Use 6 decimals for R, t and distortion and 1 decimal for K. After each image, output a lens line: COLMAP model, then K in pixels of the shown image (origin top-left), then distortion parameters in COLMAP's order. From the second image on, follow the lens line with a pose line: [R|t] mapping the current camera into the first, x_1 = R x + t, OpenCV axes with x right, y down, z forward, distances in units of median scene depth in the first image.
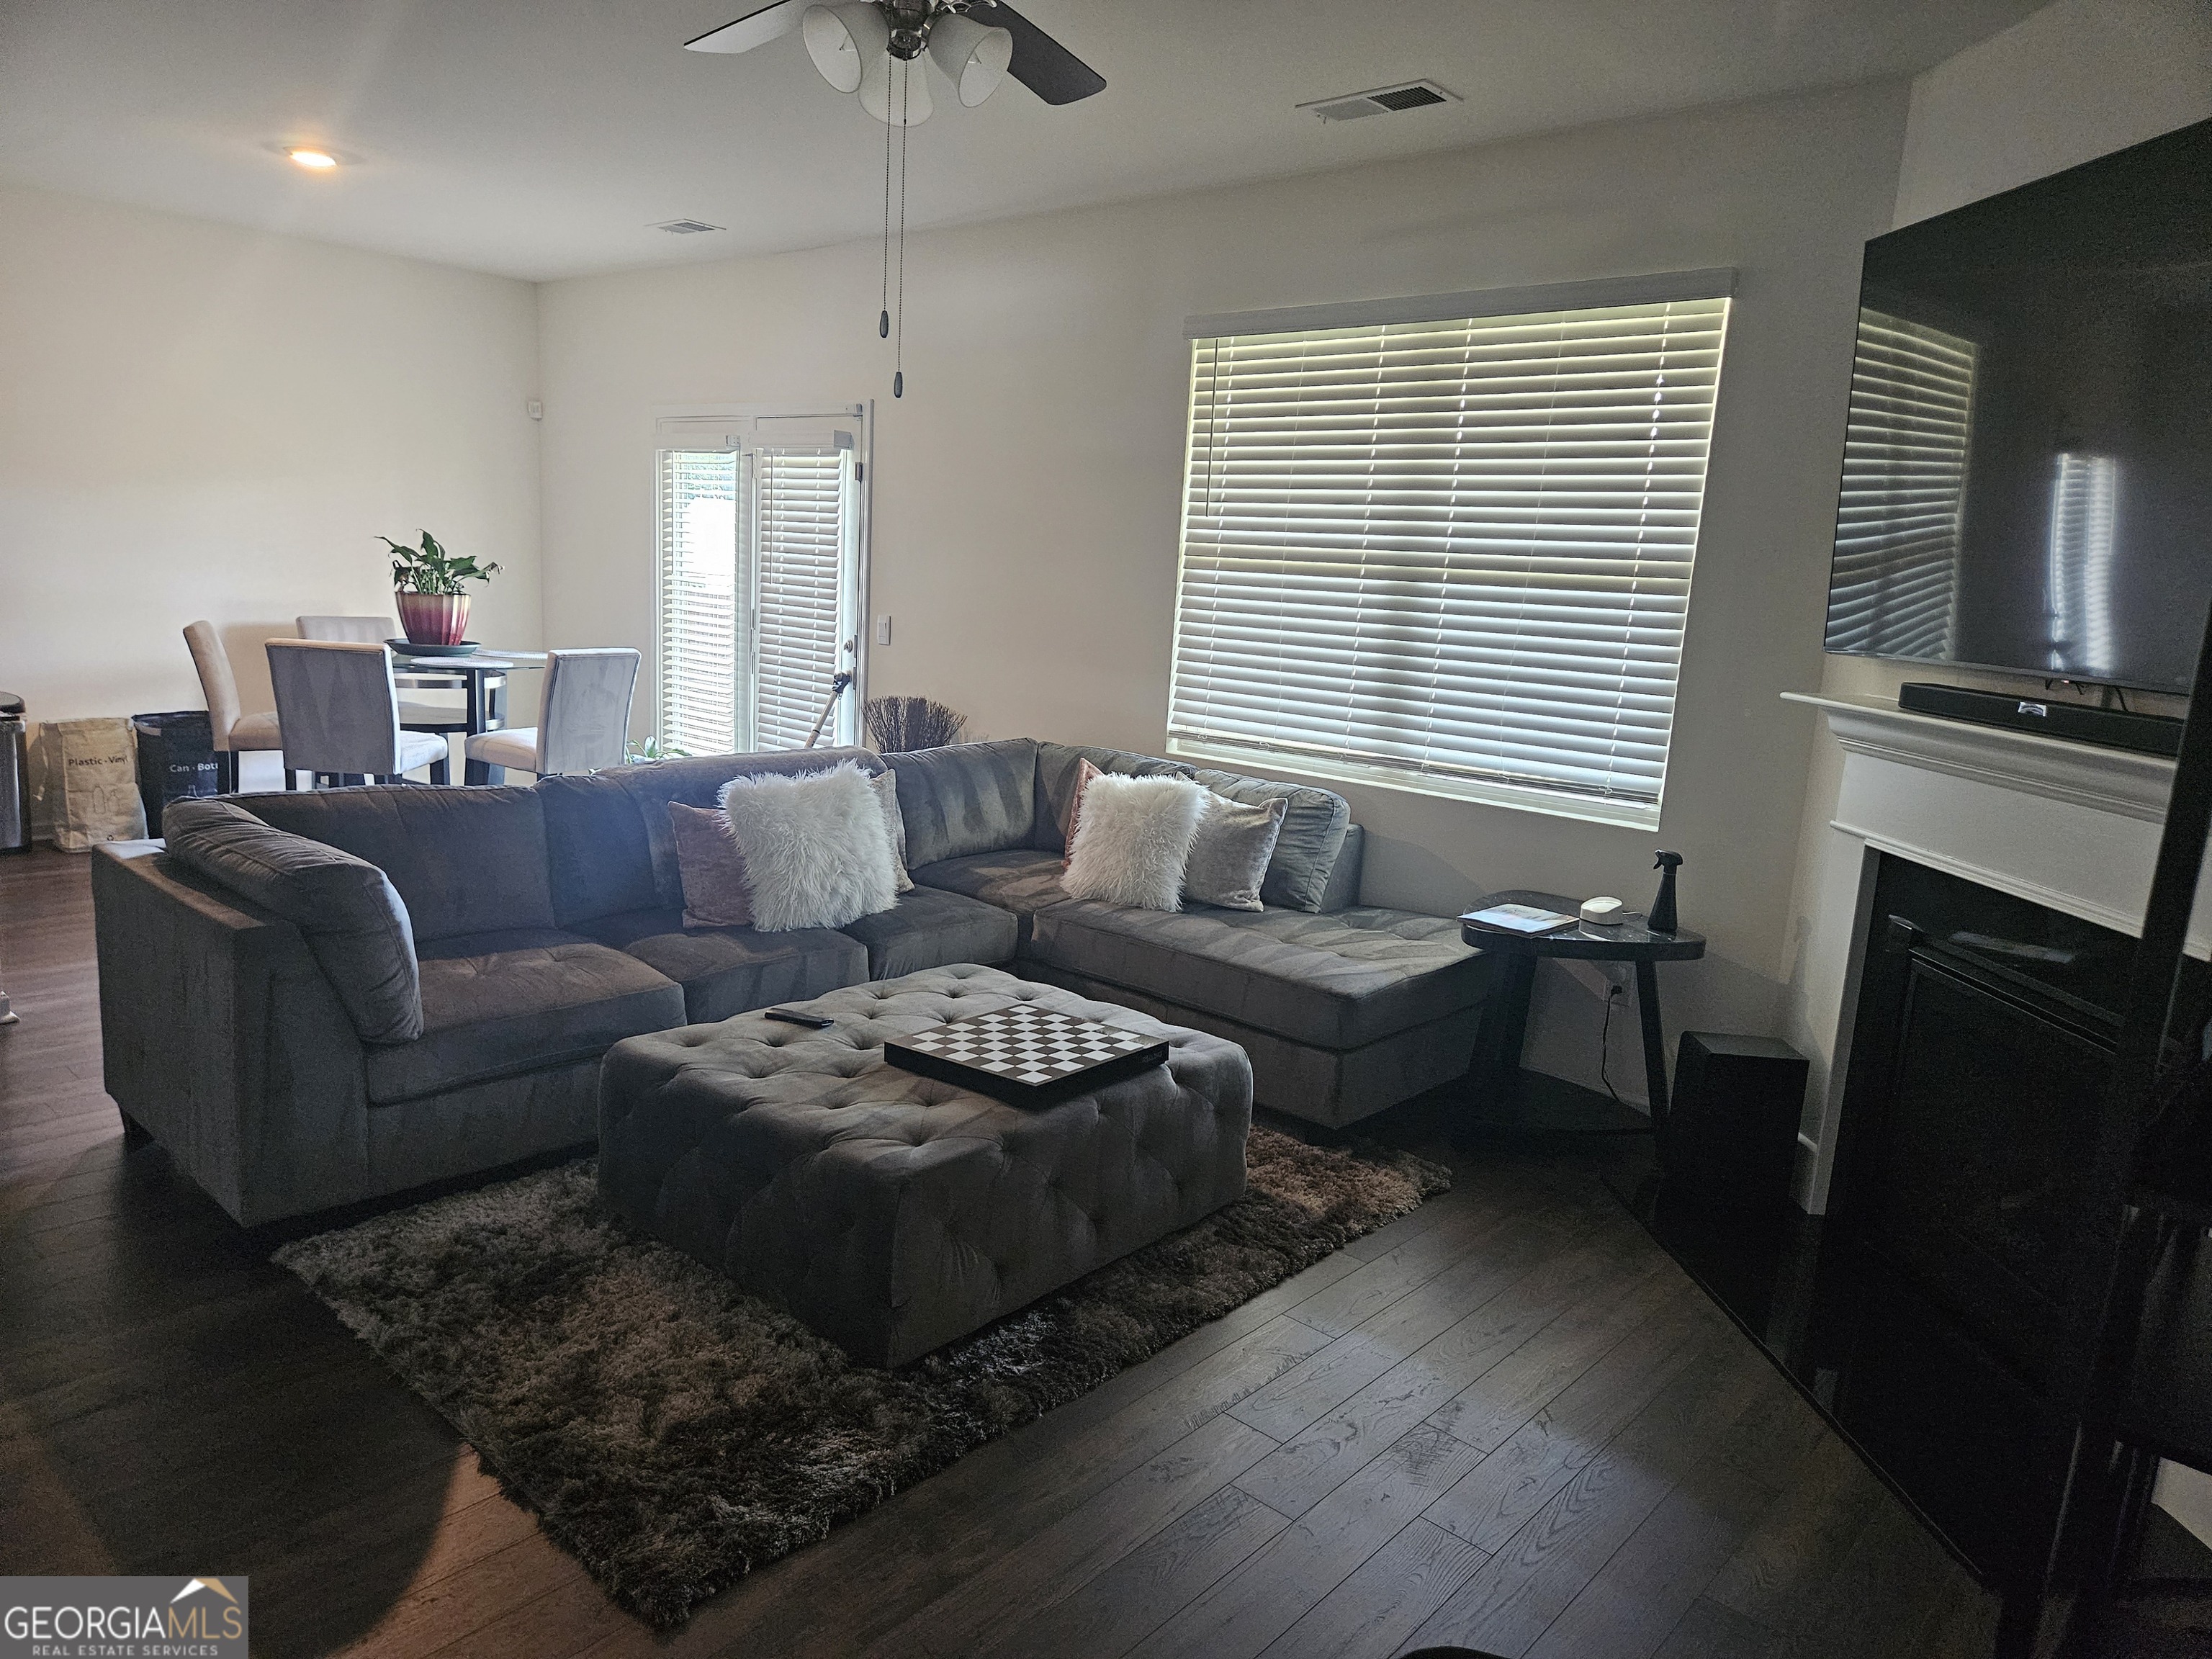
lens RADIAL K [[1512.7, 0, 1106.0], [0, 1512.7, 829.5], [0, 0, 1]] dist [0.072229, -0.071071]
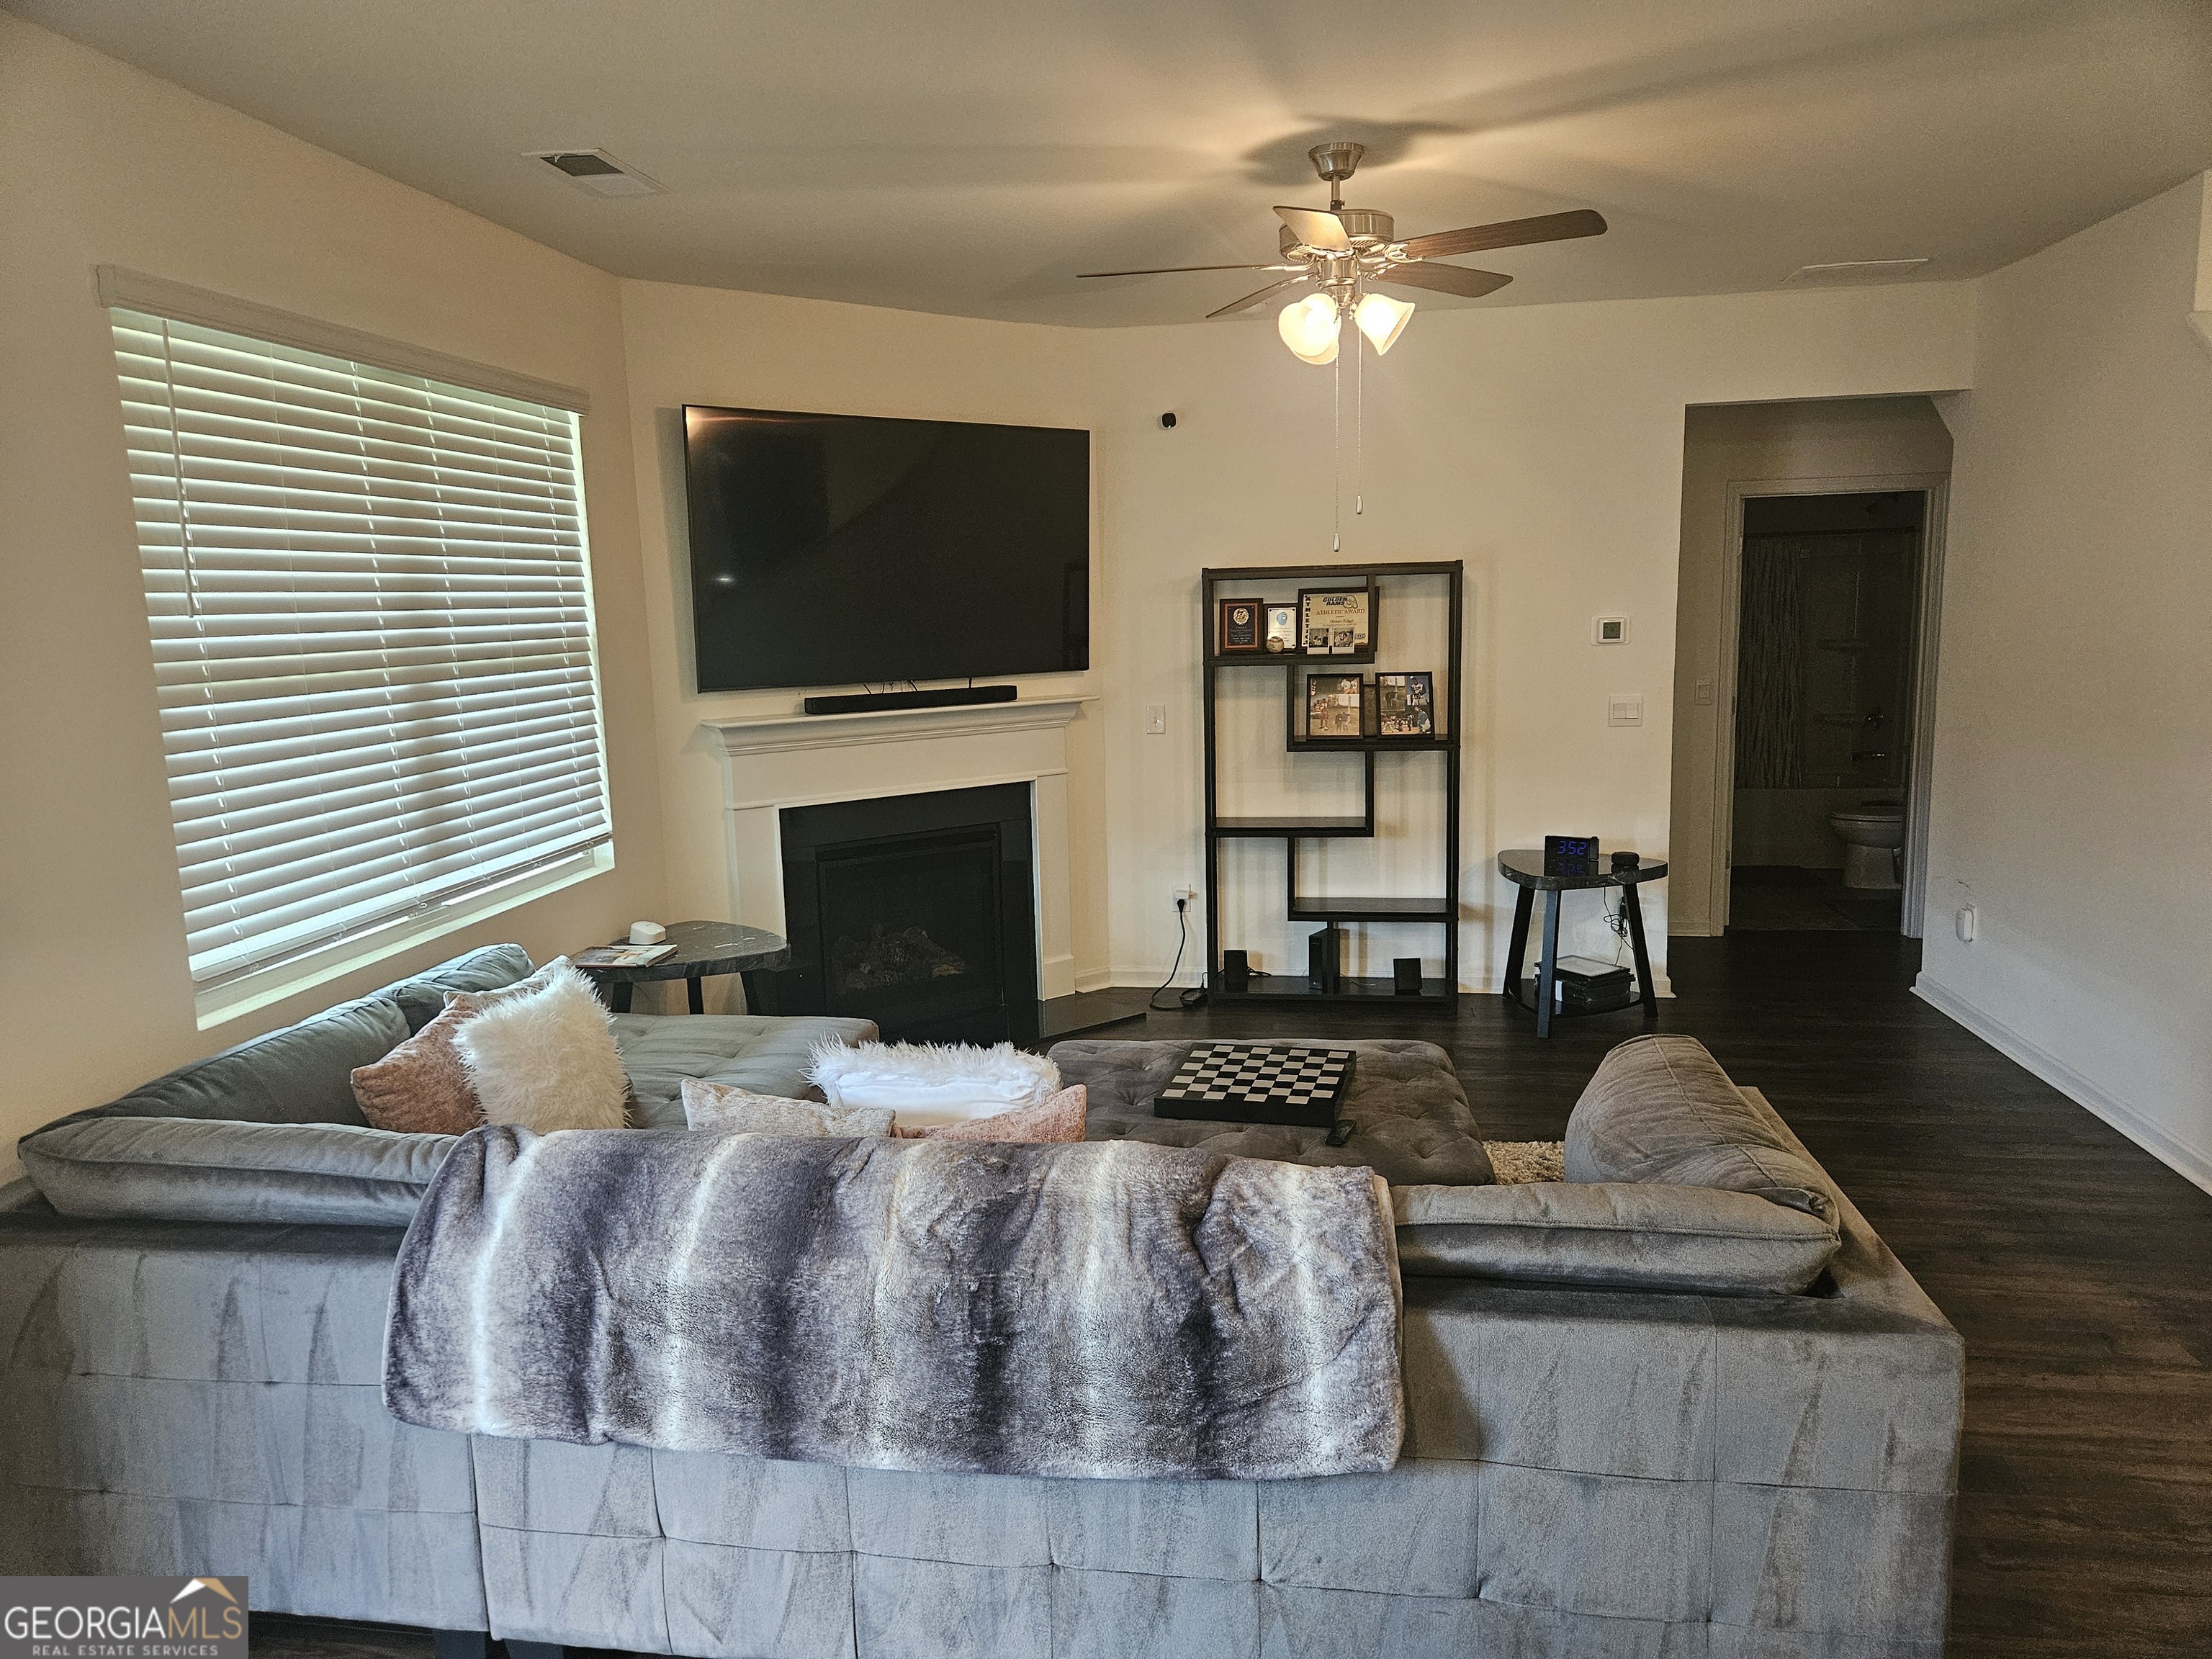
lens RADIAL K [[1512.7, 0, 1106.0], [0, 1512.7, 829.5], [0, 0, 1]] dist [0.072229, -0.071071]
pose [[-0.561925, -0.138990, 0.815428, -0.694969], [0.181275, 0.941129, 0.285335, -0.258632], [-0.807081, 0.308153, -0.503648, 1.147842]]
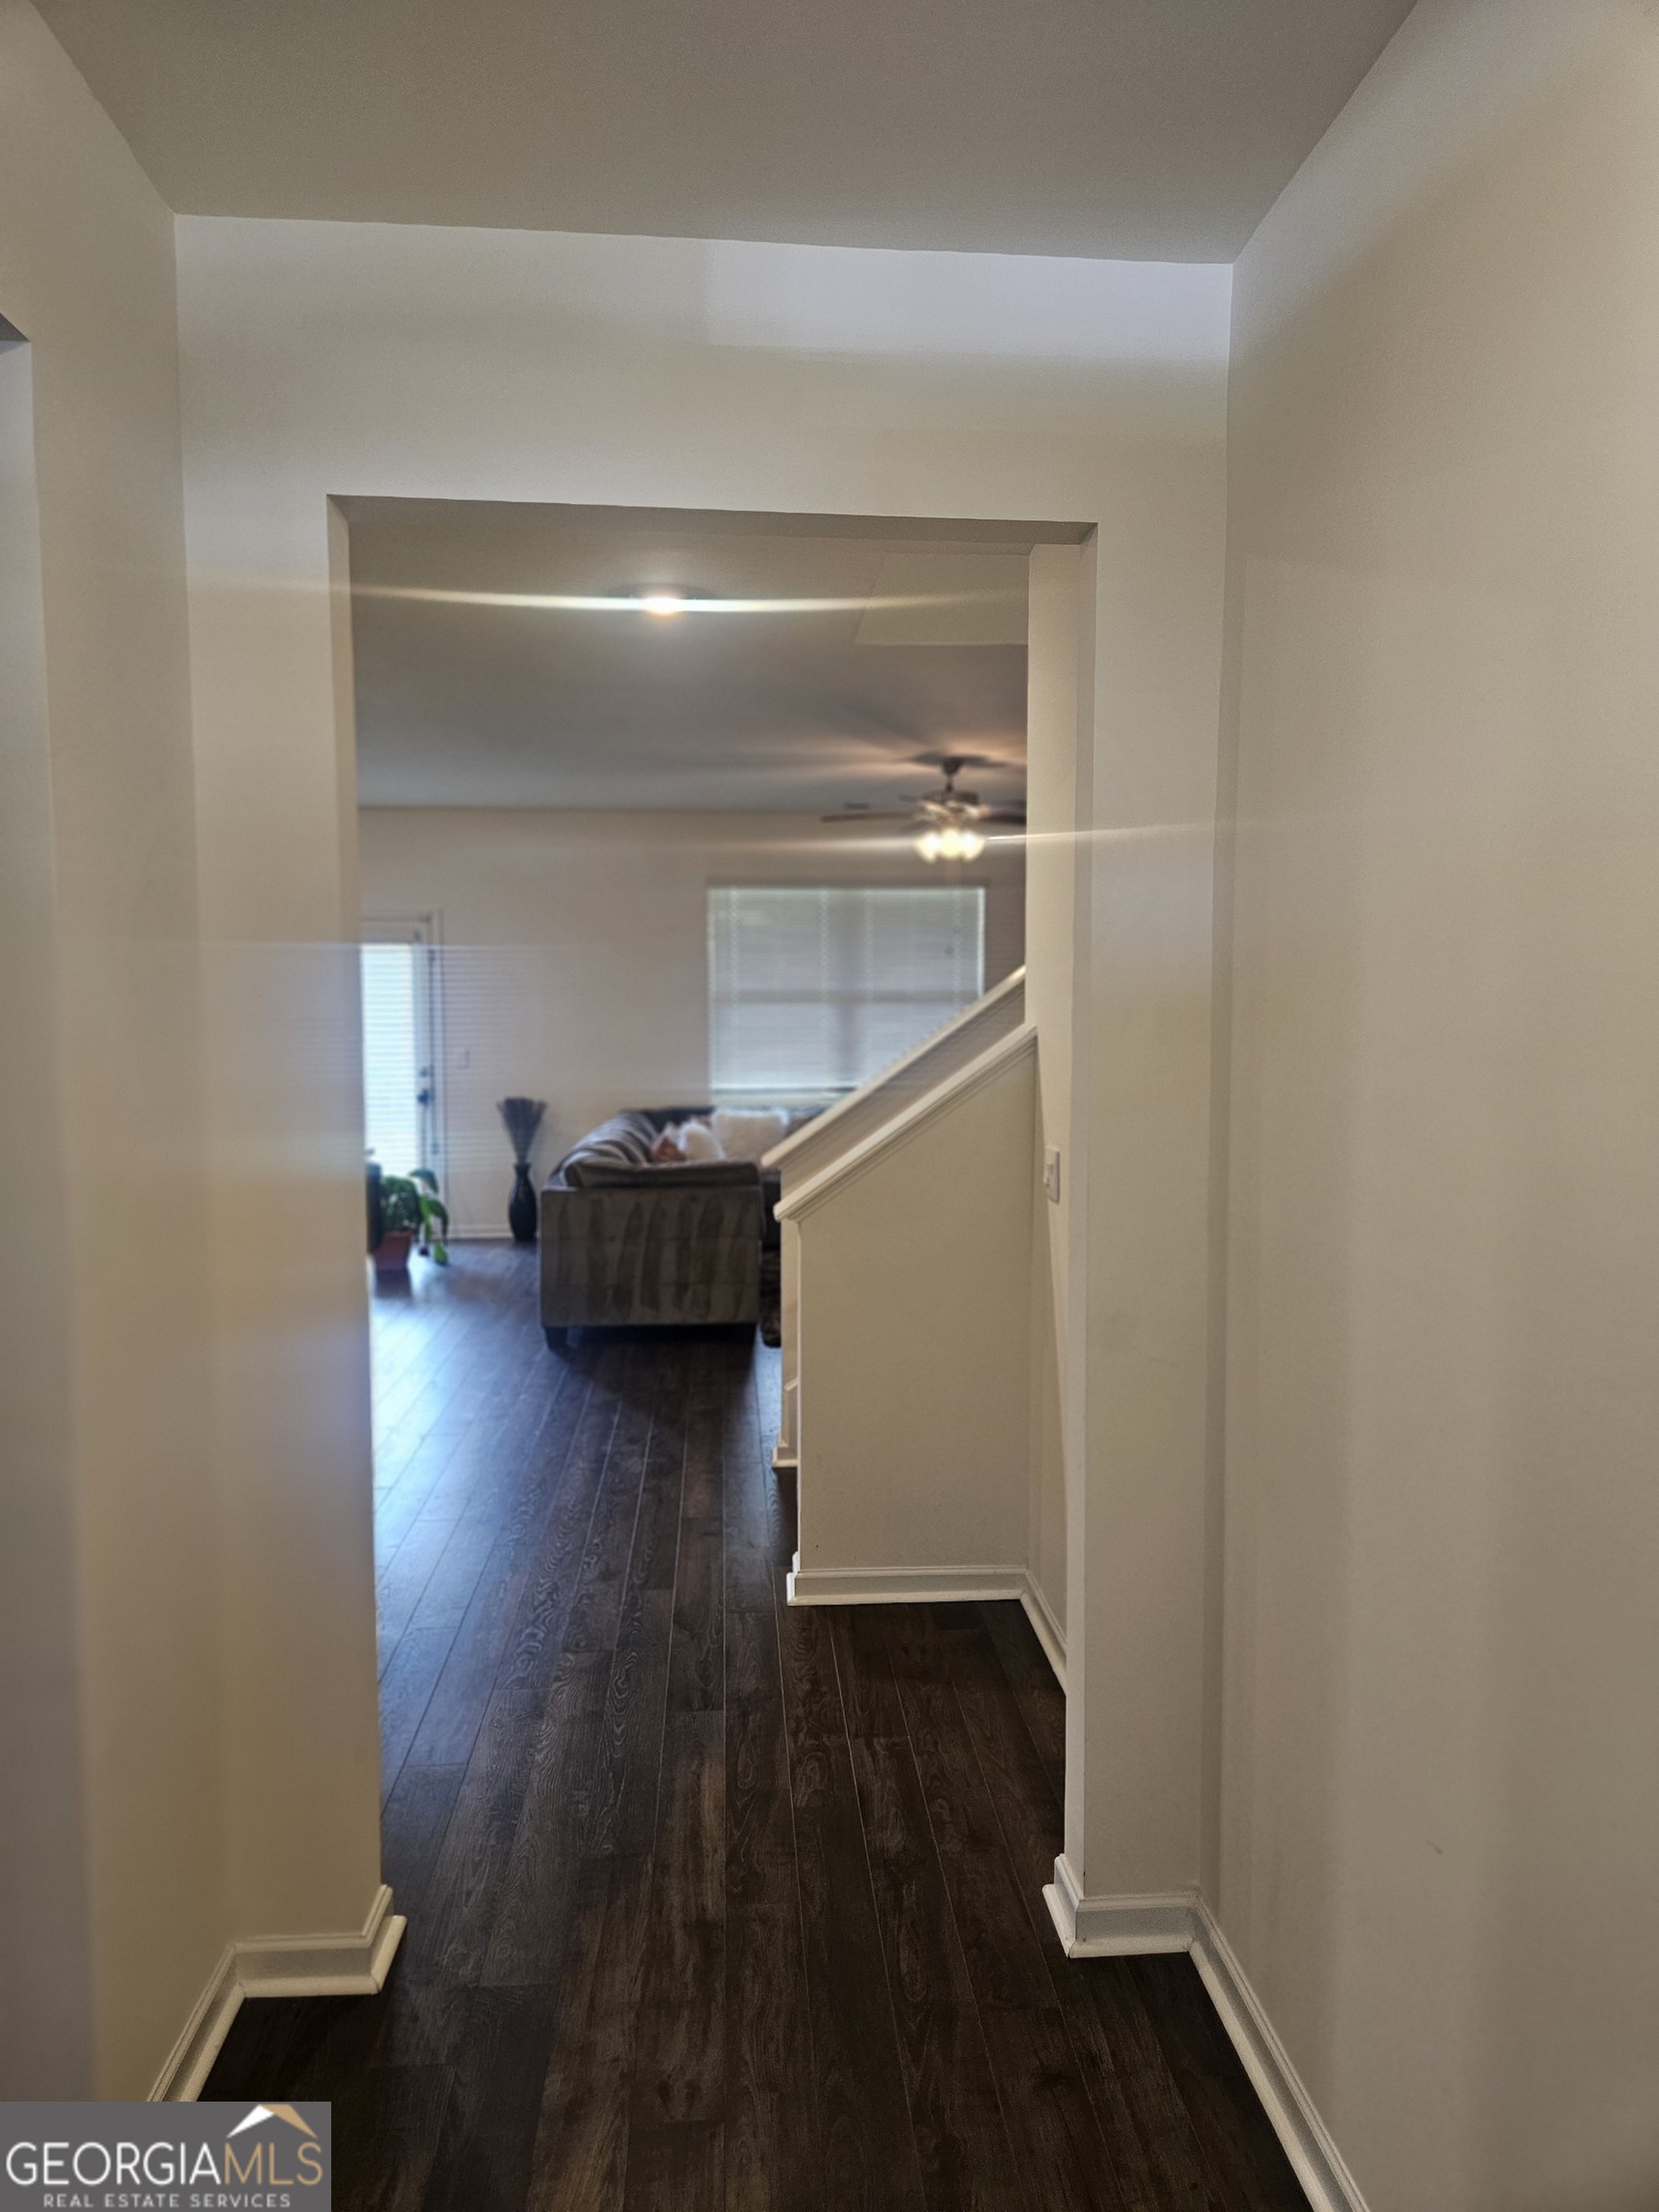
lens RADIAL K [[1512.7, 0, 829.5], [0, 1512.7, 1106.0], [0, 0, 1]] dist [0.072229, -0.071071]
pose [[0.681149, -0.082782, 0.727450, -1.398127], [0.170639, 0.984174, -0.047781, 0.076673], [-0.711982, 0.156678, 0.684495, -0.429233]]
